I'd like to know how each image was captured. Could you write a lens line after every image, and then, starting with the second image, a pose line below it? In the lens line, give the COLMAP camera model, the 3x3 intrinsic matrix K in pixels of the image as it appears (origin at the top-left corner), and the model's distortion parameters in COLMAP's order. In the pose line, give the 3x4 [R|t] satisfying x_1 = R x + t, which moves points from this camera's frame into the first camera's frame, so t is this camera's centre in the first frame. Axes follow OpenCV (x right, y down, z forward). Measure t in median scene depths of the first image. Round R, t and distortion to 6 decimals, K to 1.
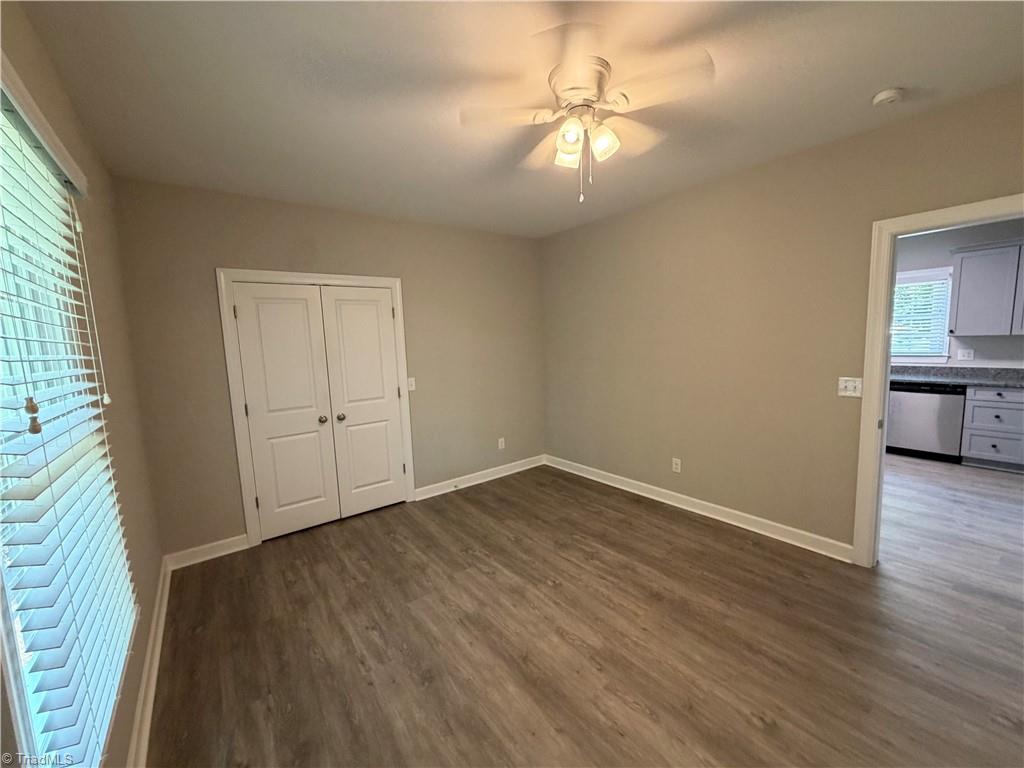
lens RADIAL K [[404.6, 0, 512.7], [0, 404.6, 380.1], [0, 0, 1]] dist [0.000916, 0.000948]
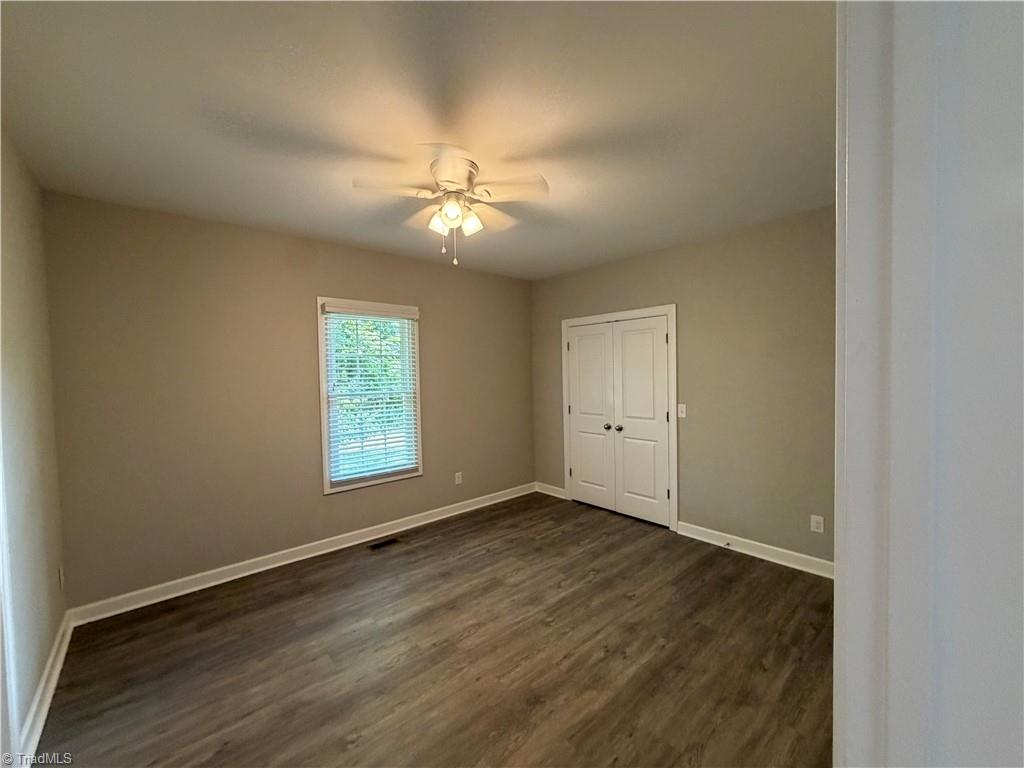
lens RADIAL K [[404.6, 0, 511.6], [0, 404.6, 382.7], [0, 0, 1]] dist [0.000916, 0.000948]
pose [[0.087741, 0.064291, -0.994066, 0.878994], [-0.090184, 0.994330, 0.056348, -0.098088], [0.992053, 0.084705, 0.093042, 0.662933]]
